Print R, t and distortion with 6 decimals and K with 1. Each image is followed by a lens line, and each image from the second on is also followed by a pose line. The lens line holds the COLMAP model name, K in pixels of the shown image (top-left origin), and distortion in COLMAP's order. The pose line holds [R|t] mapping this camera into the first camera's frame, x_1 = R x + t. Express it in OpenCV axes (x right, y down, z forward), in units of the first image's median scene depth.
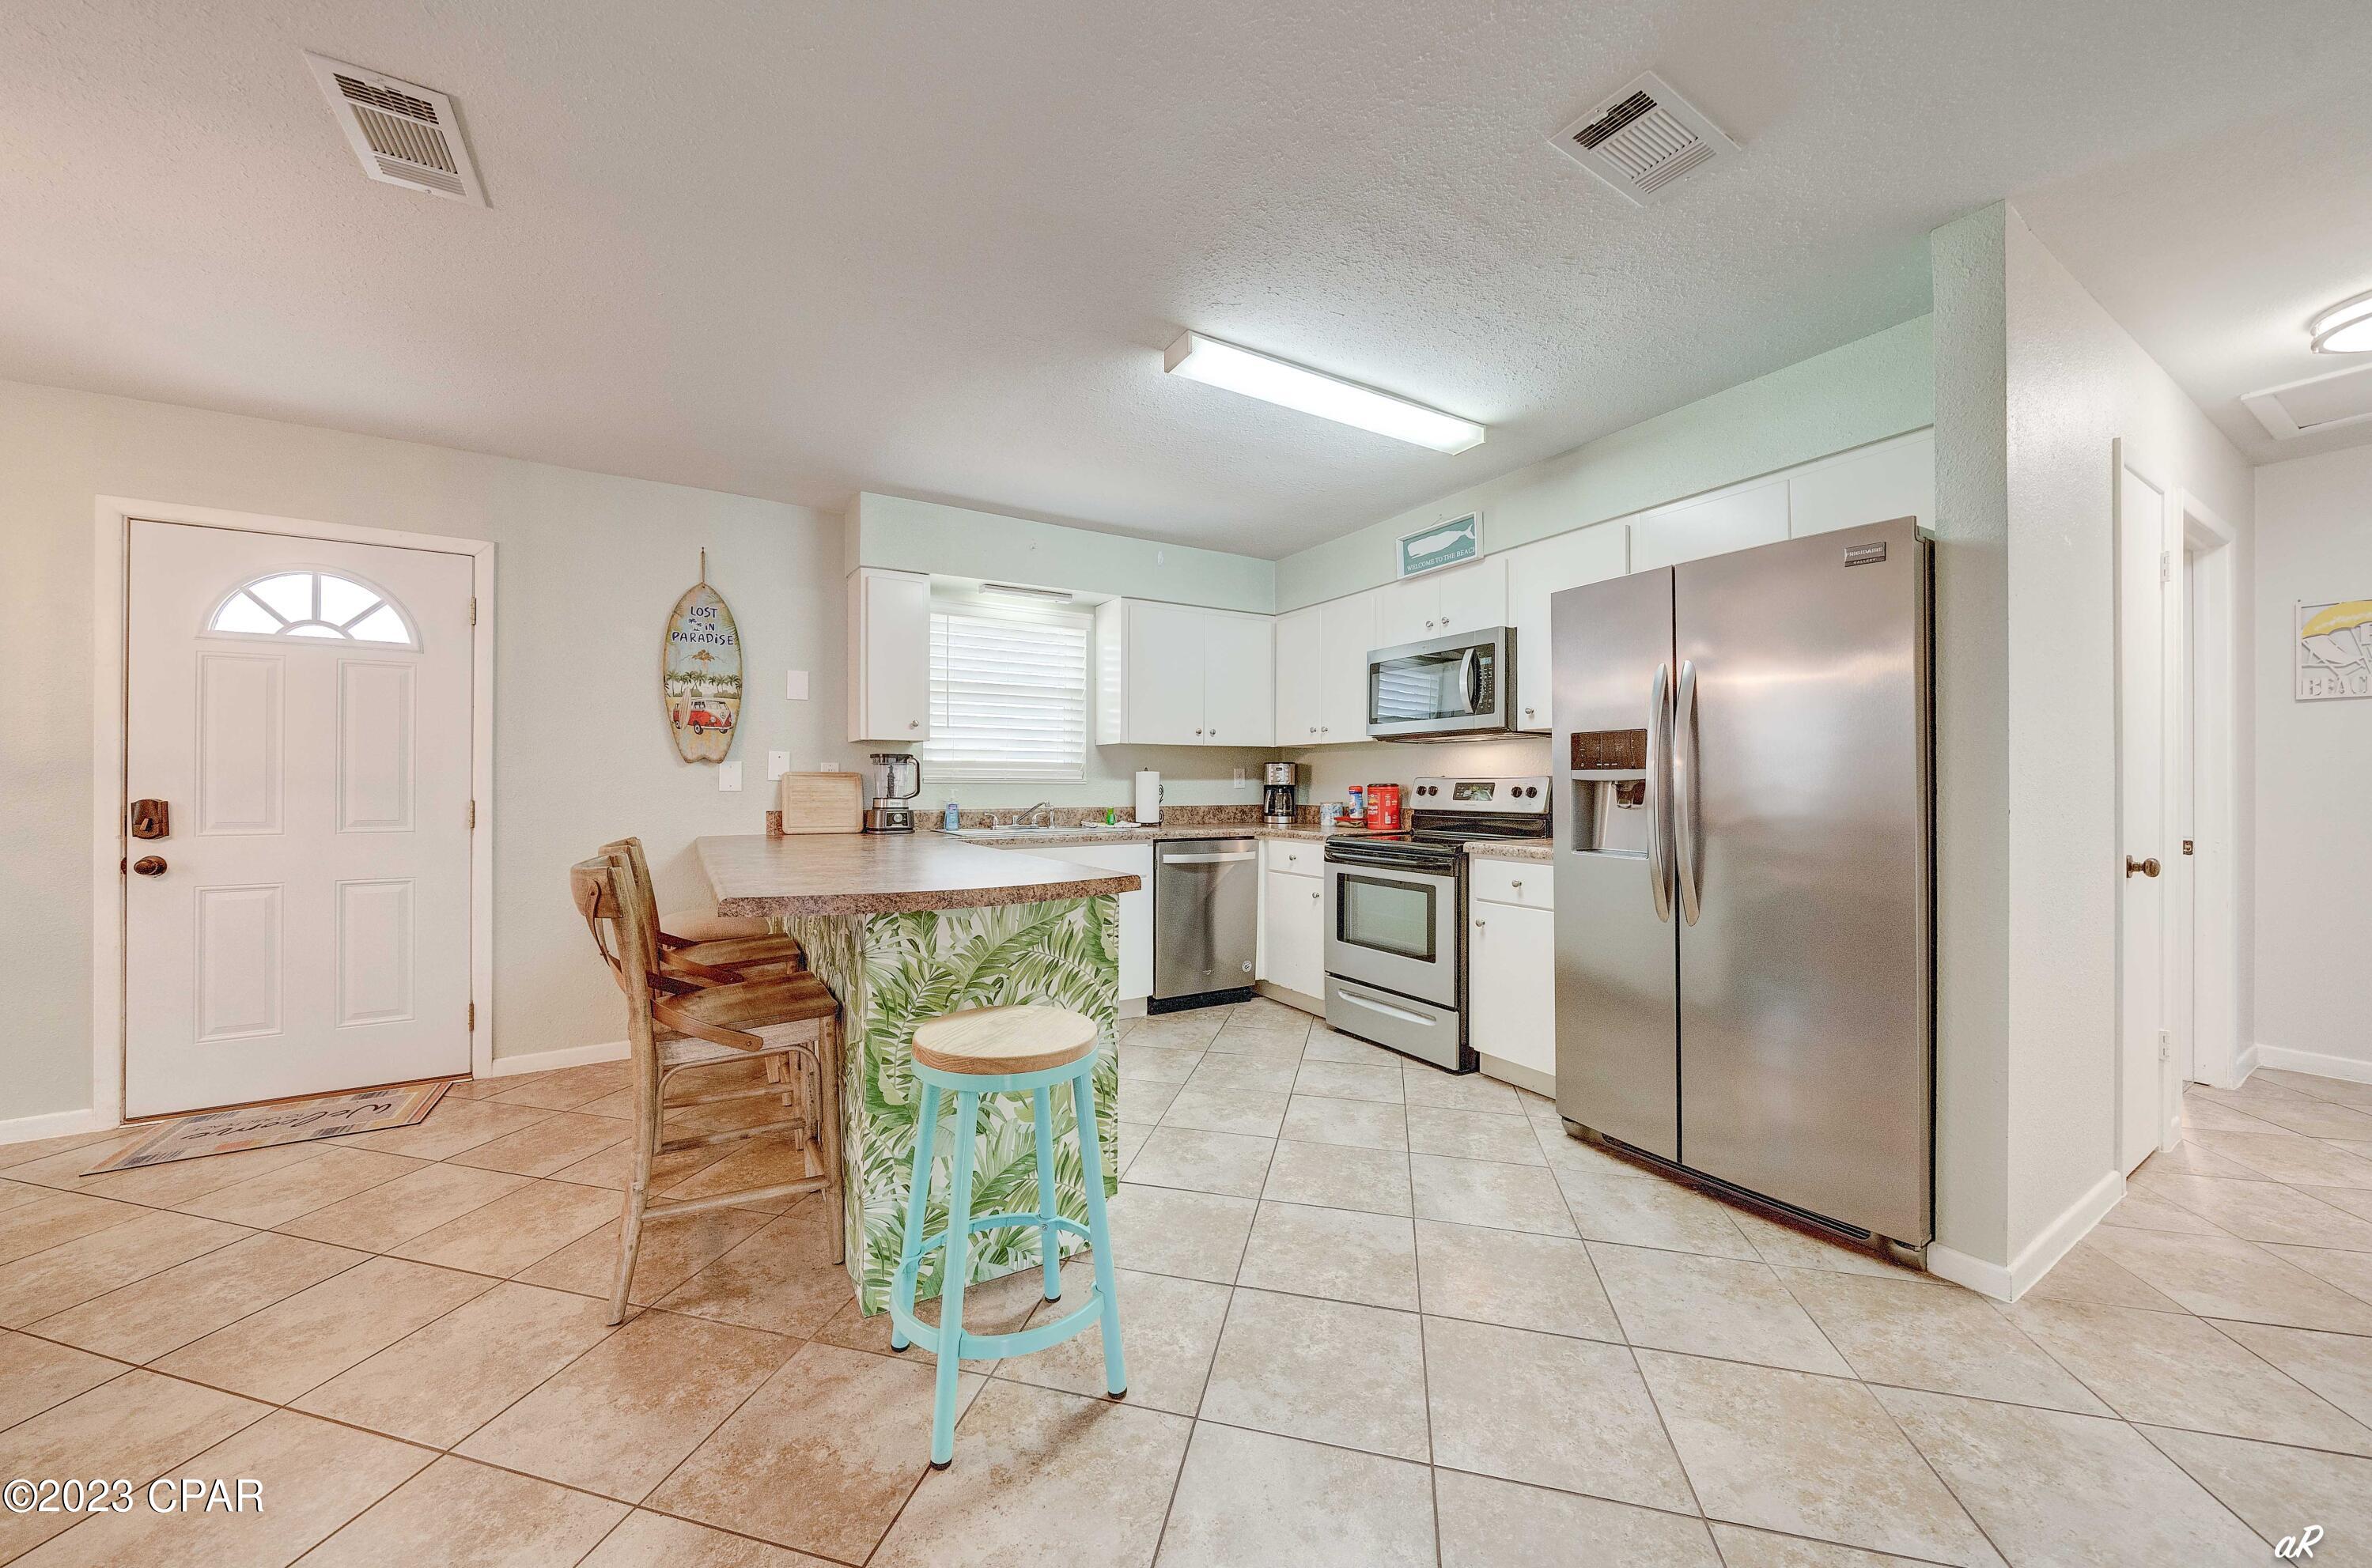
lens RADIAL K [[832.3, 0, 1173.2], [0, 832.3, 780.8], [0, 0, 1]] dist [-0.004236, -0.000448]
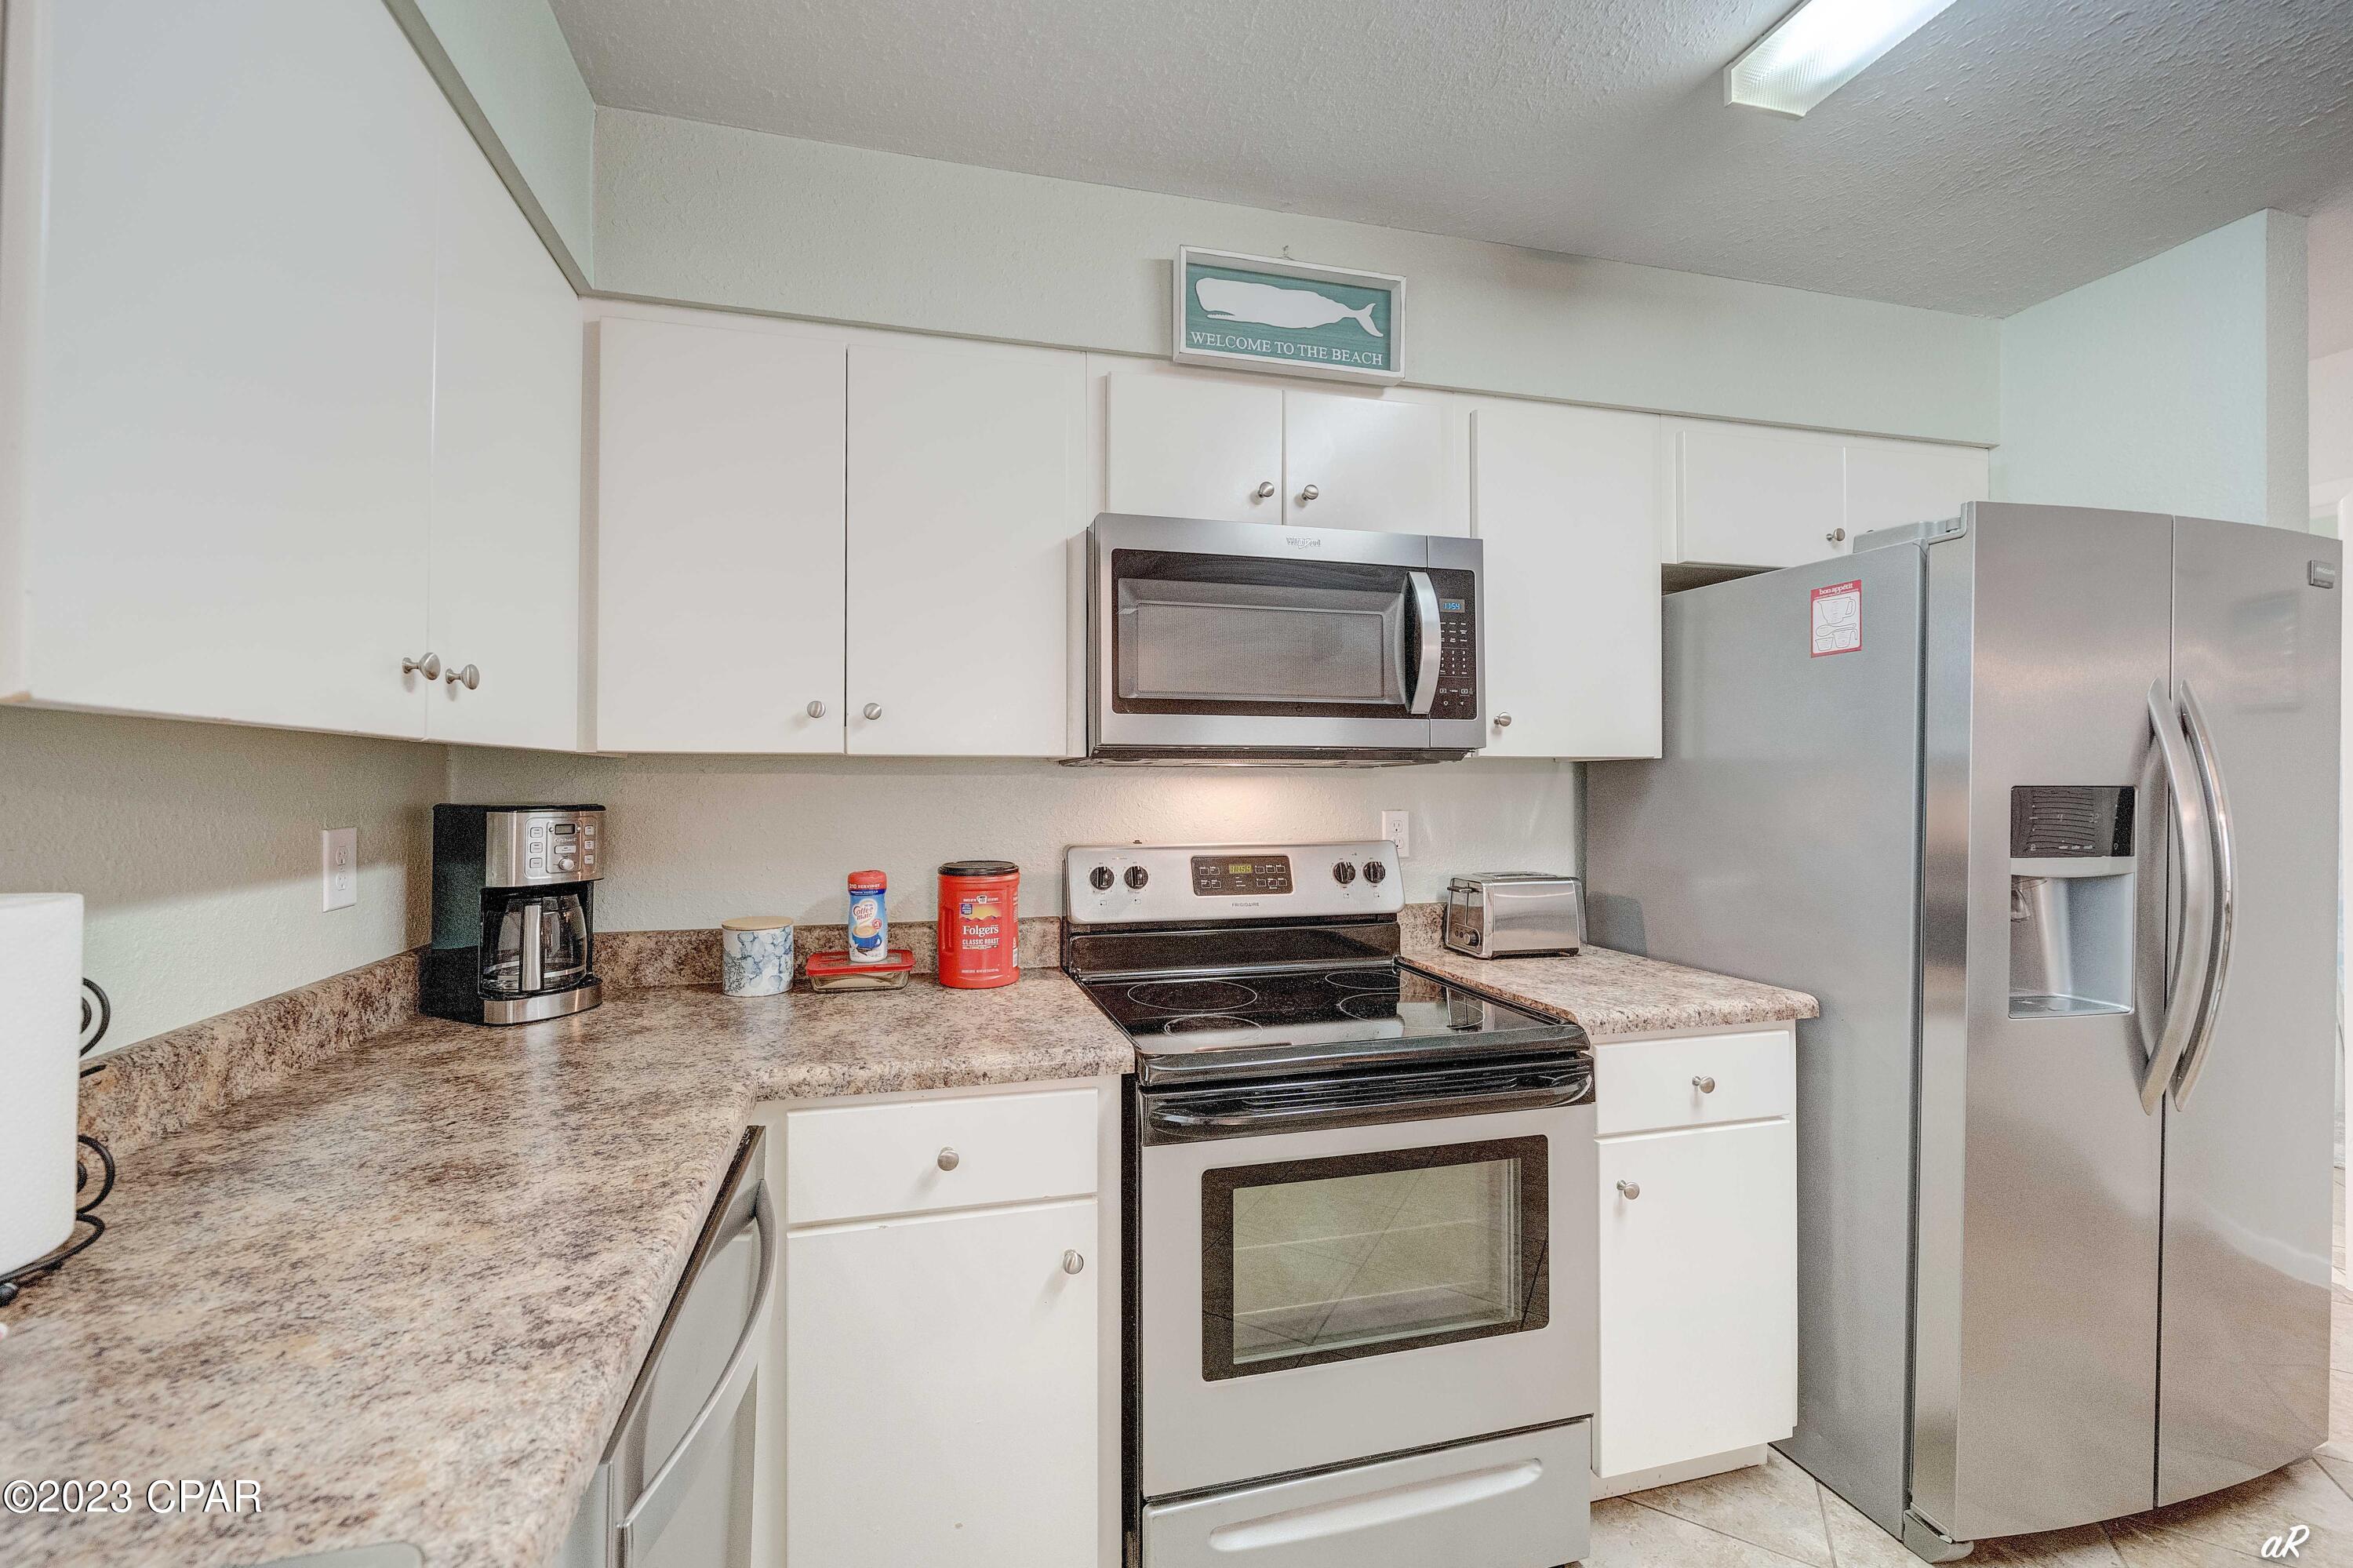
lens RADIAL K [[891.0, 0, 1120.5], [0, 891.0, 779.5], [0, 0, 1]] dist [0.001563, 0.000133]
pose [[0.297067, 0.004190, 0.954848, -0.156551], [-0.002902, 0.999990, -0.003486, -0.043137], [-0.954852, -0.001735, 0.297076, 1.005753]]
